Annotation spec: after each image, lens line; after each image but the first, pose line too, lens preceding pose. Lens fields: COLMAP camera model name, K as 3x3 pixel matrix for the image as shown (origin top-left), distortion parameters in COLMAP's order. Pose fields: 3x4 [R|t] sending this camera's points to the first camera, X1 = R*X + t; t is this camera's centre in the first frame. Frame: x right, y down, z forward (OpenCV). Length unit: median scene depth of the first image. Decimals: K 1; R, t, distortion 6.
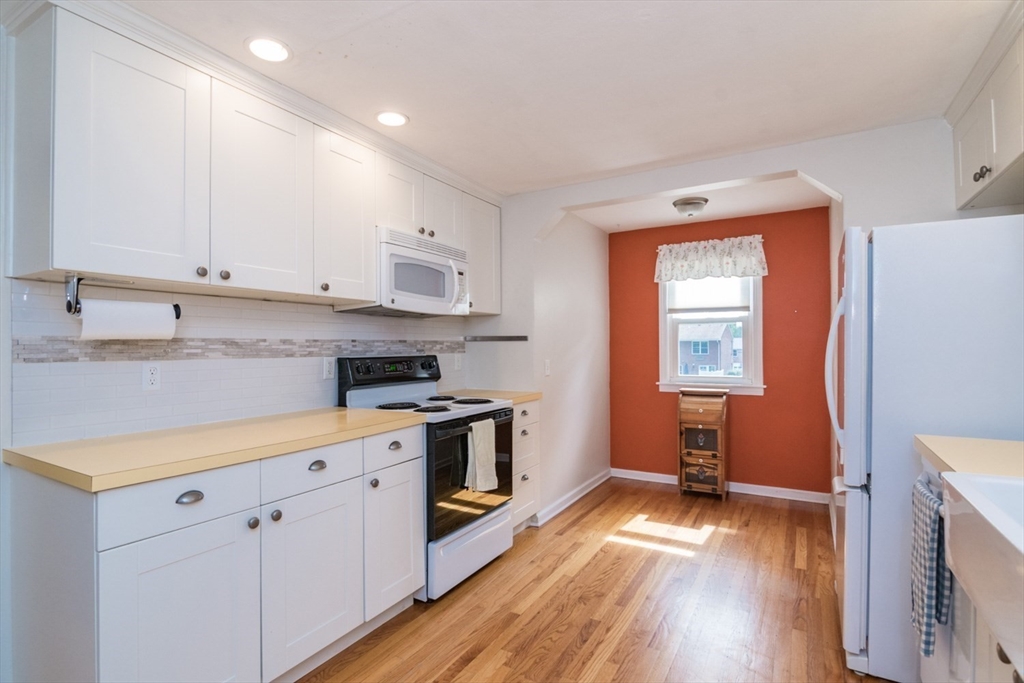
lens RADIAL K [[510.9, 0, 509.0], [0, 510.9, 339.5], [0, 0, 1]] dist [0.003717, 0.001576]
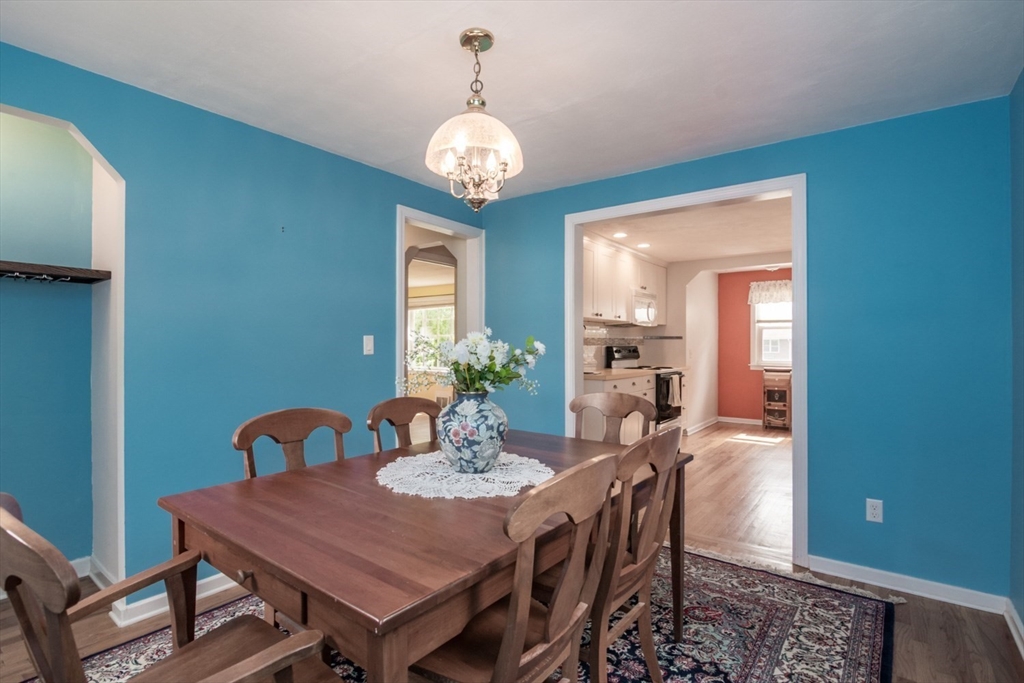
lens RADIAL K [[510.9, 0, 511.2], [0, 510.9, 344.1], [0, 0, 1]] dist [0.003717, 0.001576]
pose [[0.993952, 0.006271, -0.109635, -0.338701], [-0.004818, 0.999897, 0.013513, -0.001254], [0.109708, -0.012903, 0.993880, -0.841924]]
